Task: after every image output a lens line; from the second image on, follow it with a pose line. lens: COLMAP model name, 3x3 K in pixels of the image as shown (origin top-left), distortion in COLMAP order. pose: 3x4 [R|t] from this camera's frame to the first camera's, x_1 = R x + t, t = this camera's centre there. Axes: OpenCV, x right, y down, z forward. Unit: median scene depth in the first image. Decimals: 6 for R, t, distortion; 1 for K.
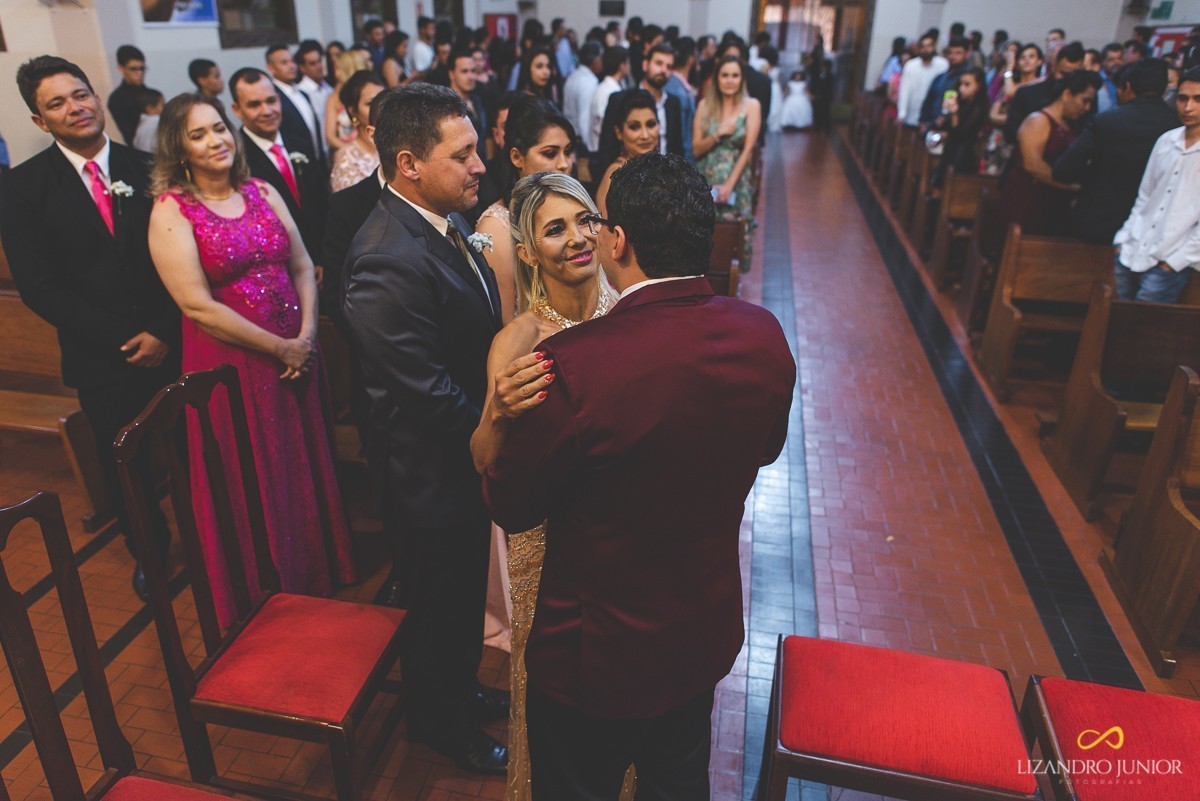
lens RADIAL K [[851.1, 0, 577.0], [0, 851.1, 390.3], [0, 0, 1]] dist [-0.000249, -0.000396]
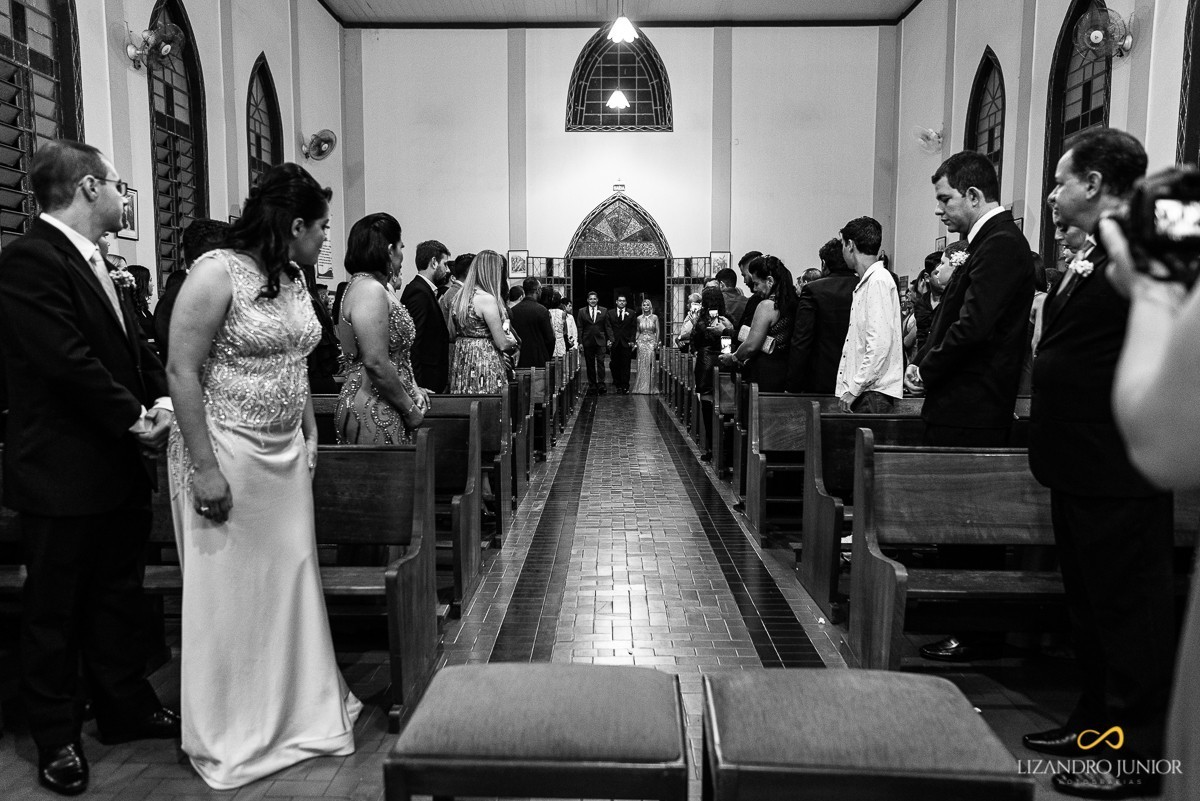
lens RADIAL K [[854.5, 0, 600.0], [0, 854.5, 400.5], [0, 0, 1]] dist [-0.001480, 0.004150]
pose [[0.981034, -0.027341, 0.191896, 0.138805], [0.087814, 0.945269, -0.314252, 0.180366], [-0.172802, 0.325143, 0.929743, 0.038418]]
